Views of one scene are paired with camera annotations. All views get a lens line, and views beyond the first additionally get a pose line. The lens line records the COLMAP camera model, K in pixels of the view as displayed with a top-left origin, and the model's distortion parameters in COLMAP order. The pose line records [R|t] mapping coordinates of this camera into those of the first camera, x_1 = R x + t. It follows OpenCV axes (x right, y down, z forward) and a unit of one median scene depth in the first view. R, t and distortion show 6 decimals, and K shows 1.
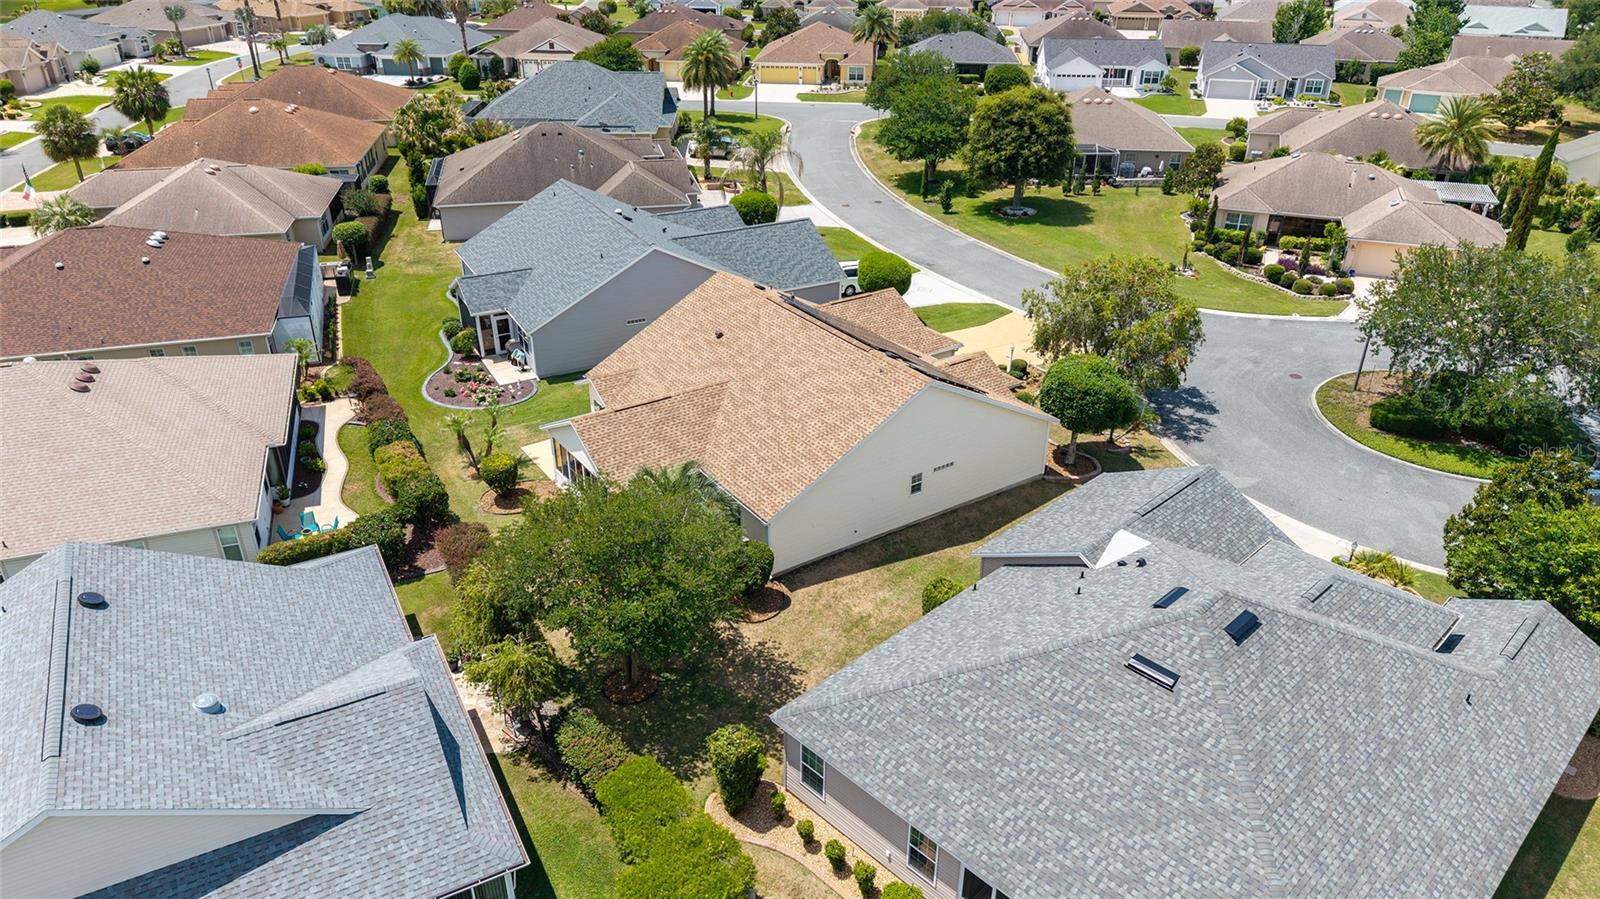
lens RADIAL K [[1072.3, 0, 801.0], [0, 1072.3, 453.4], [0, 0, 1]] dist [0.019198, -0.016737]
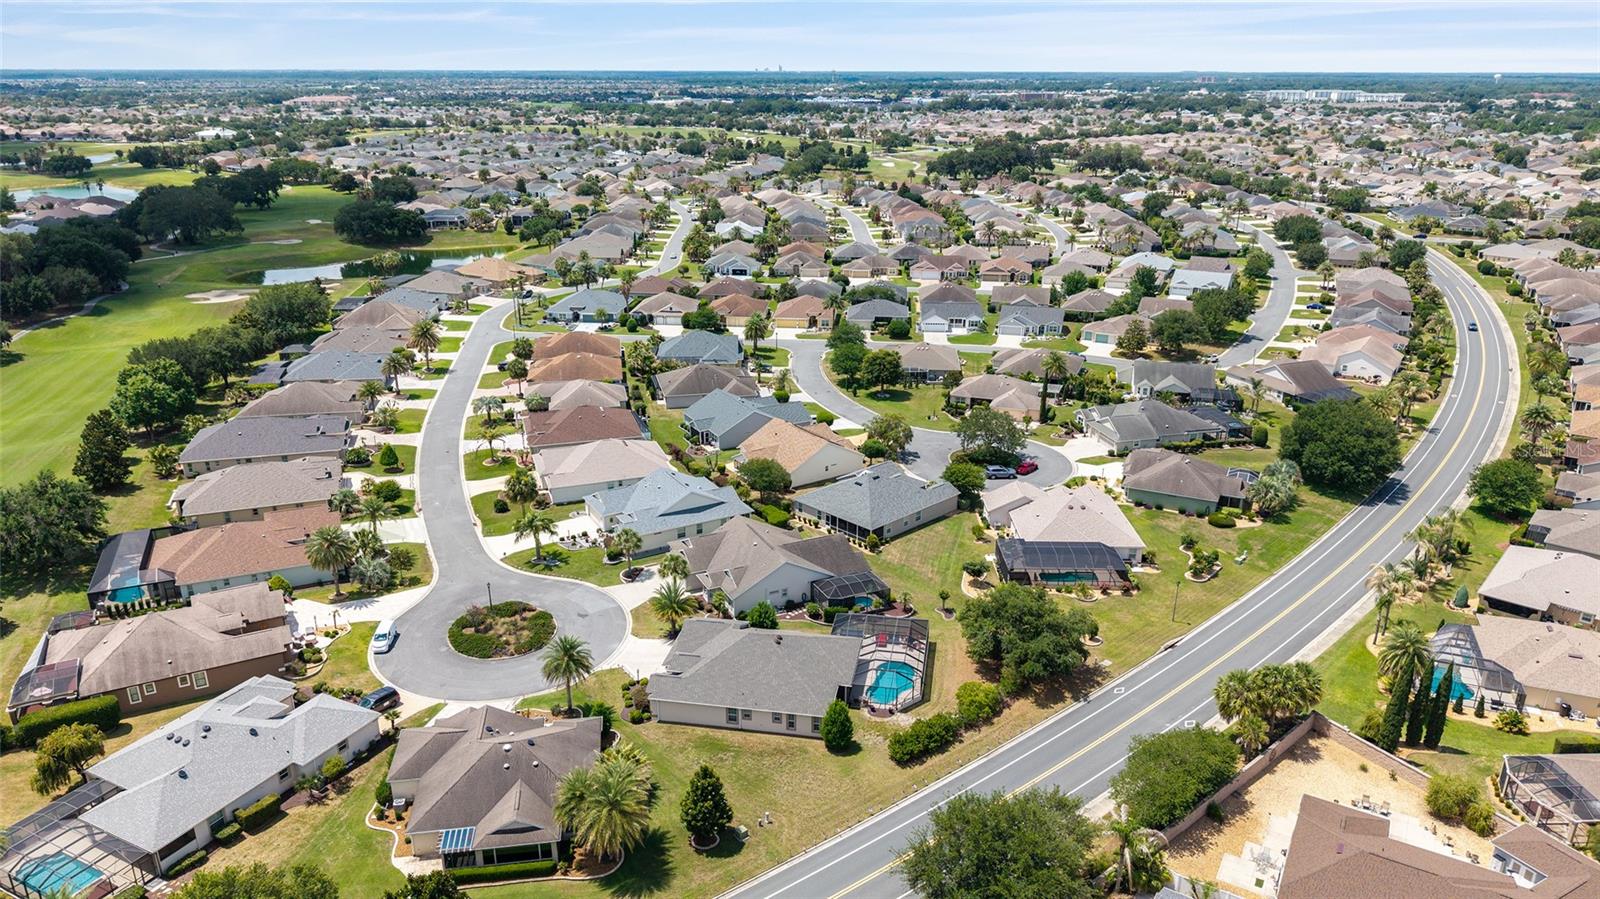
lens RADIAL K [[1072.3, 0, 798.7], [0, 1072.3, 449.0], [0, 0, 1]] dist [0.019198, -0.016737]
pose [[0.999993, -0.003599, 0.000574, 0.000508], [0.003644, 0.989257, -0.146143, 0.272038], [-0.000042, 0.146144, 0.989263, -1.503414]]
